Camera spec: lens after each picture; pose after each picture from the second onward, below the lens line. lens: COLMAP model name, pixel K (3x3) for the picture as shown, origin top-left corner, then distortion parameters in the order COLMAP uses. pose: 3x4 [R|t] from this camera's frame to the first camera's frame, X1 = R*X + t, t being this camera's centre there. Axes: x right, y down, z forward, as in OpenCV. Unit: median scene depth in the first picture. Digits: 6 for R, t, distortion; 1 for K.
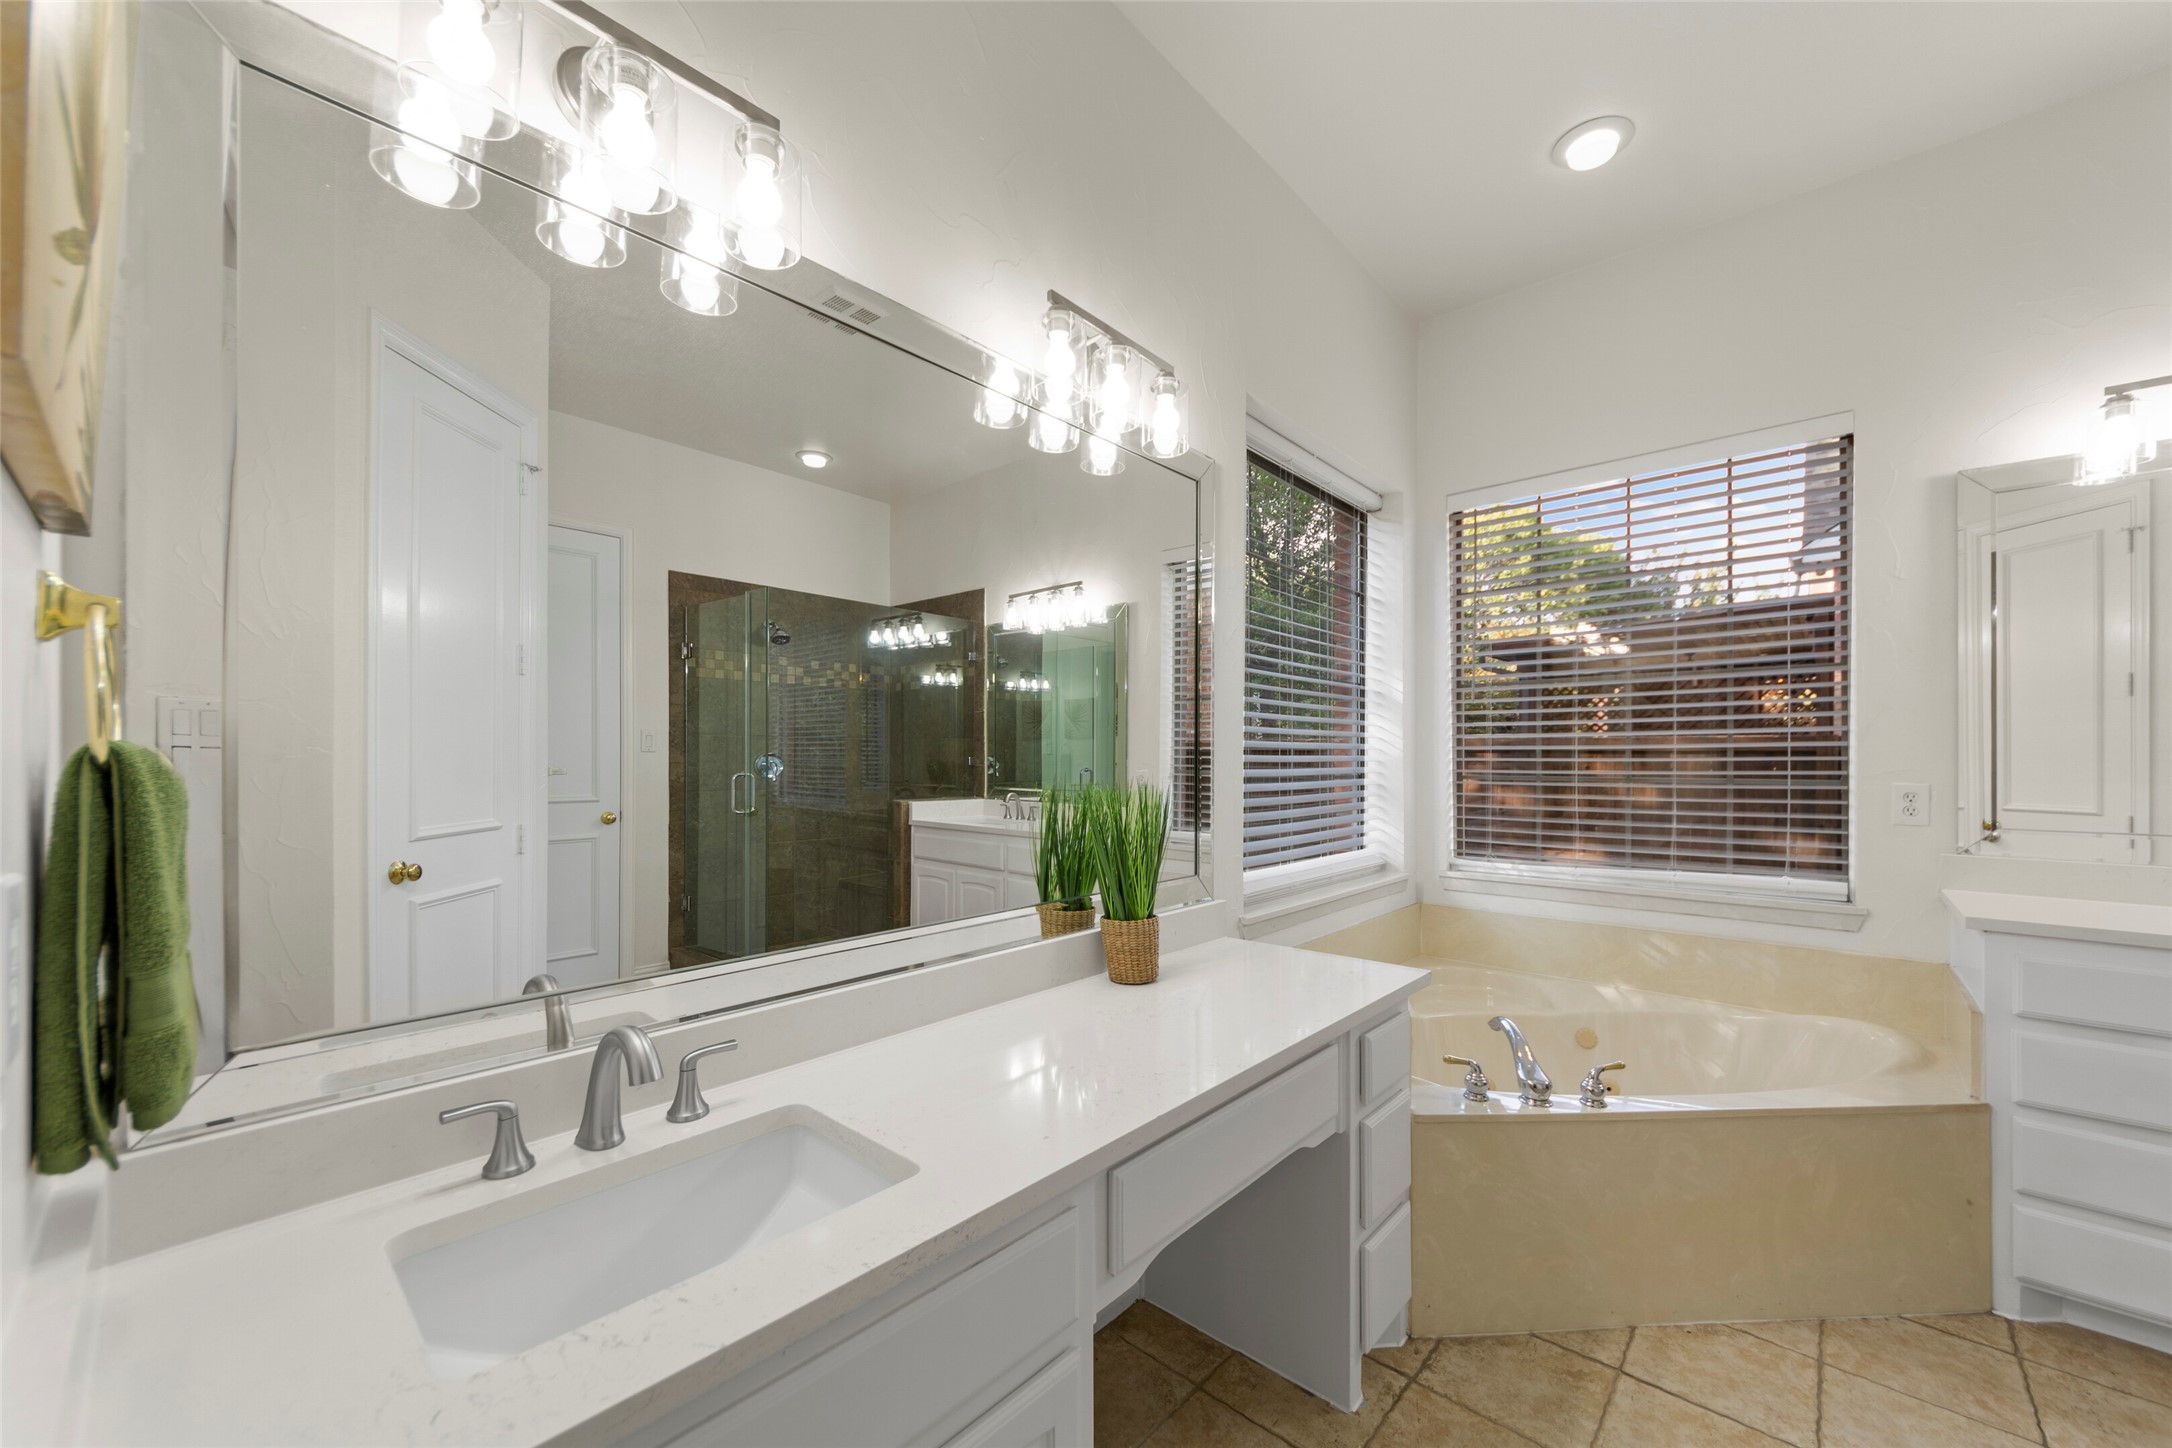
lens RADIAL K [[783.6, 0, 1114.9], [0, 783.6, 761.5], [0, 0, 1]] dist [-0.006219, 0.002298]
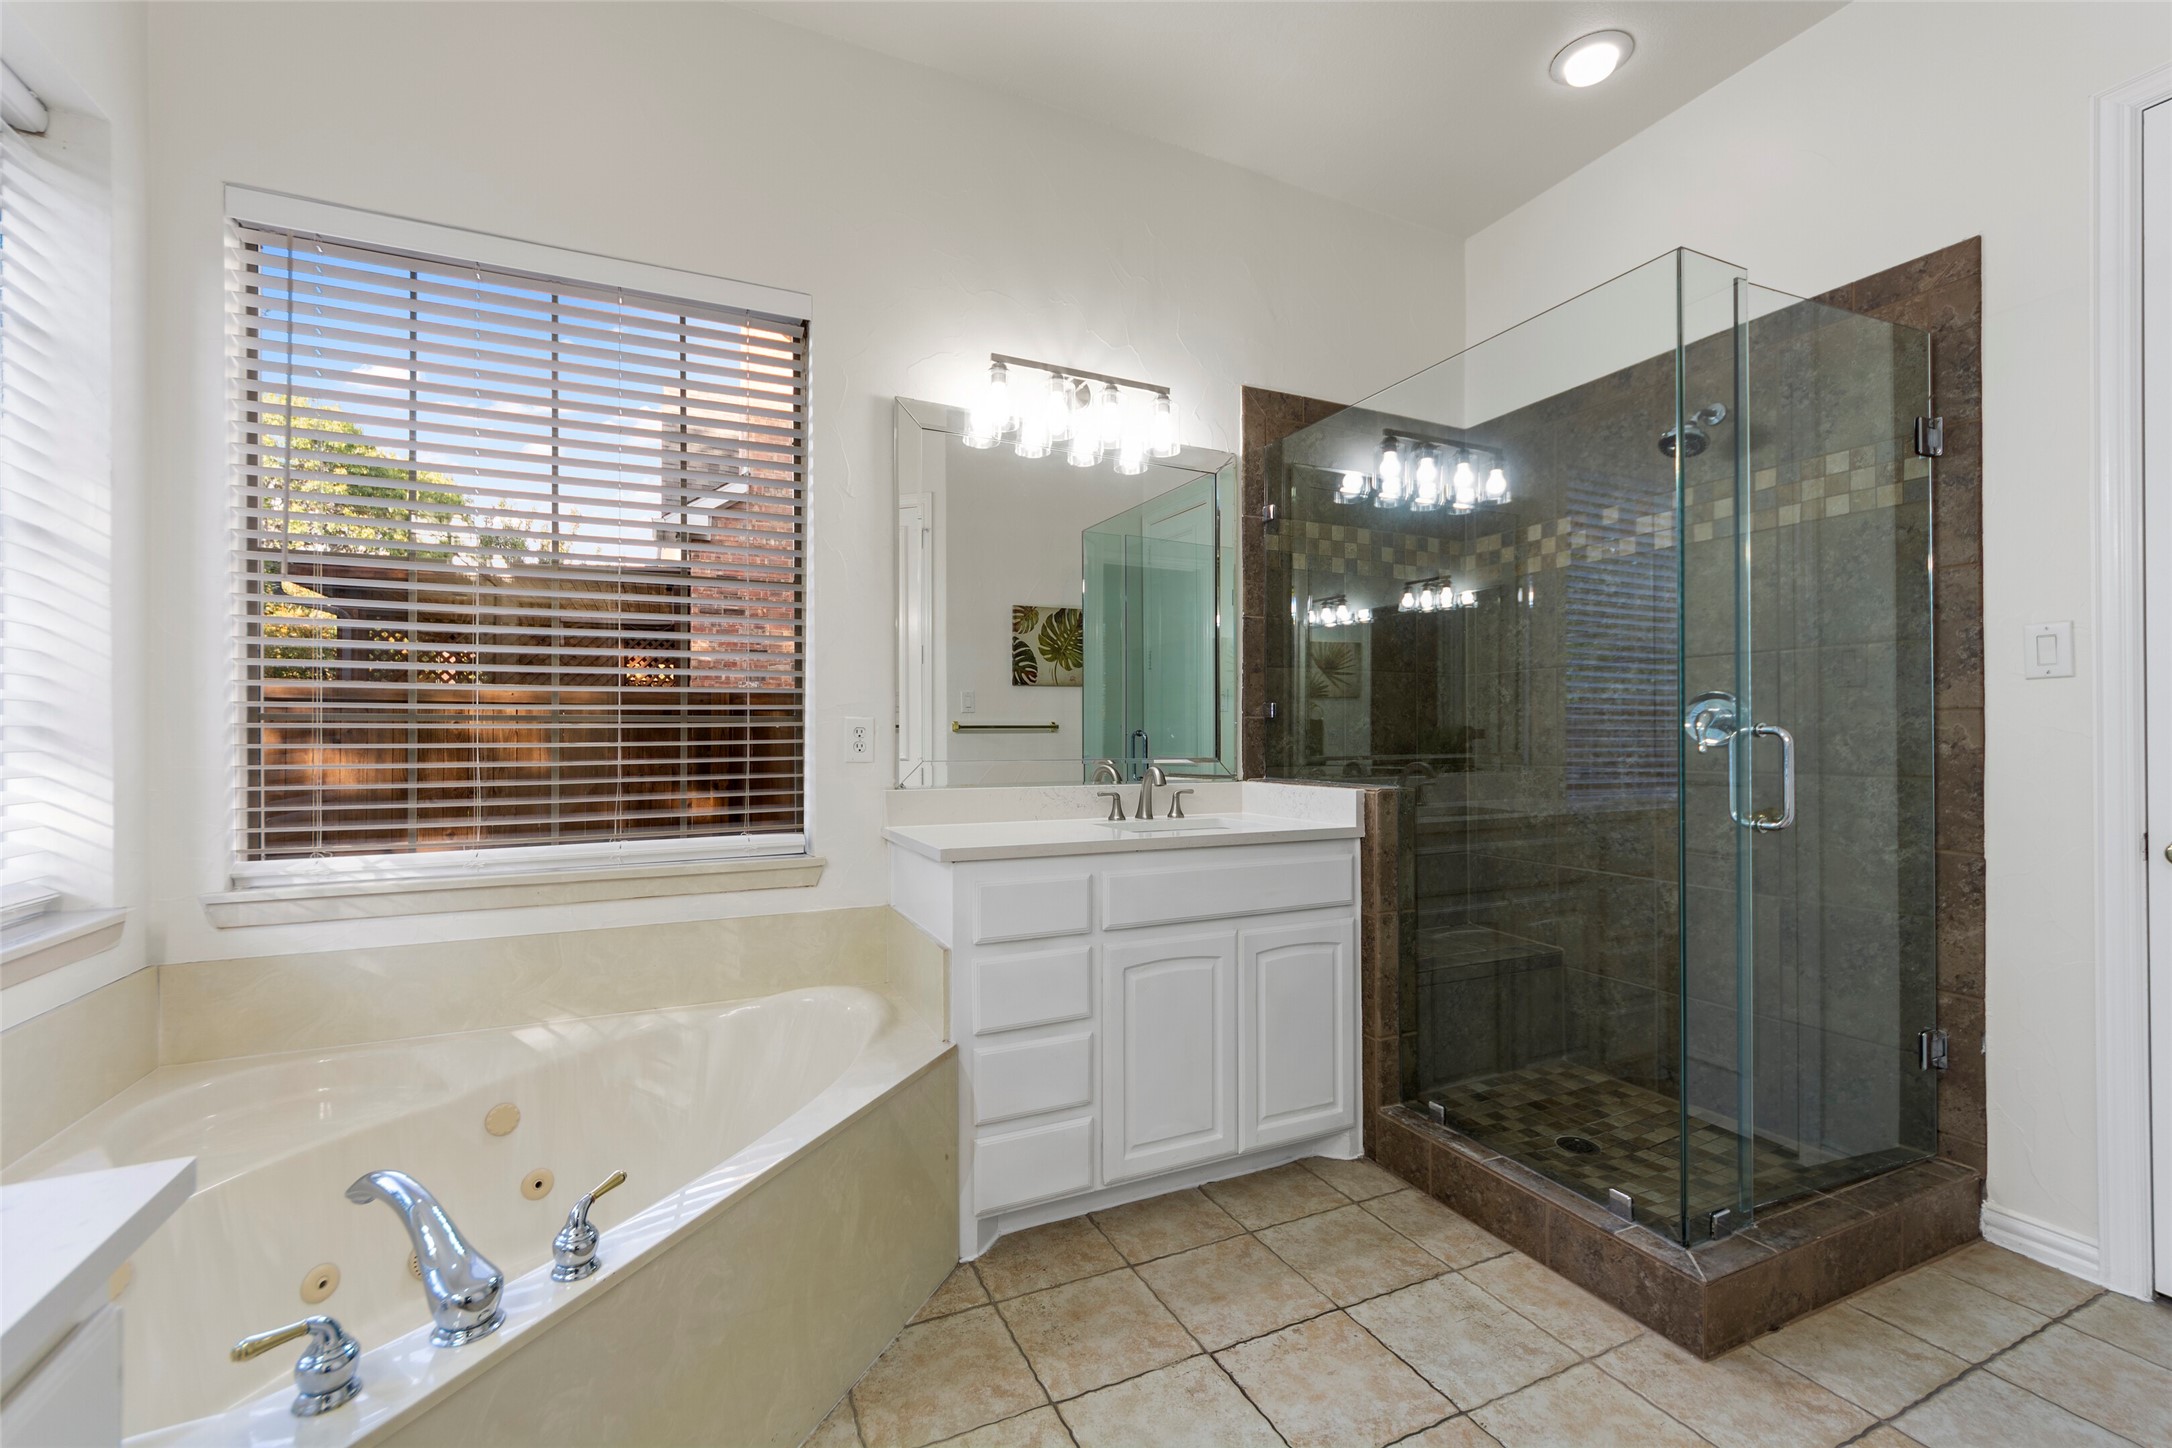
lens RADIAL K [[903.4, 0, 1081.9], [0, 903.4, 729.6], [0, 0, 1]] dist [-0.002529, -0.000923]
pose [[0.388992, 0.004238, 0.921231, 0.134716], [0.001251, 0.999986, -0.005128, 0.050401], [-0.921240, 0.003147, 0.388981, 0.347362]]
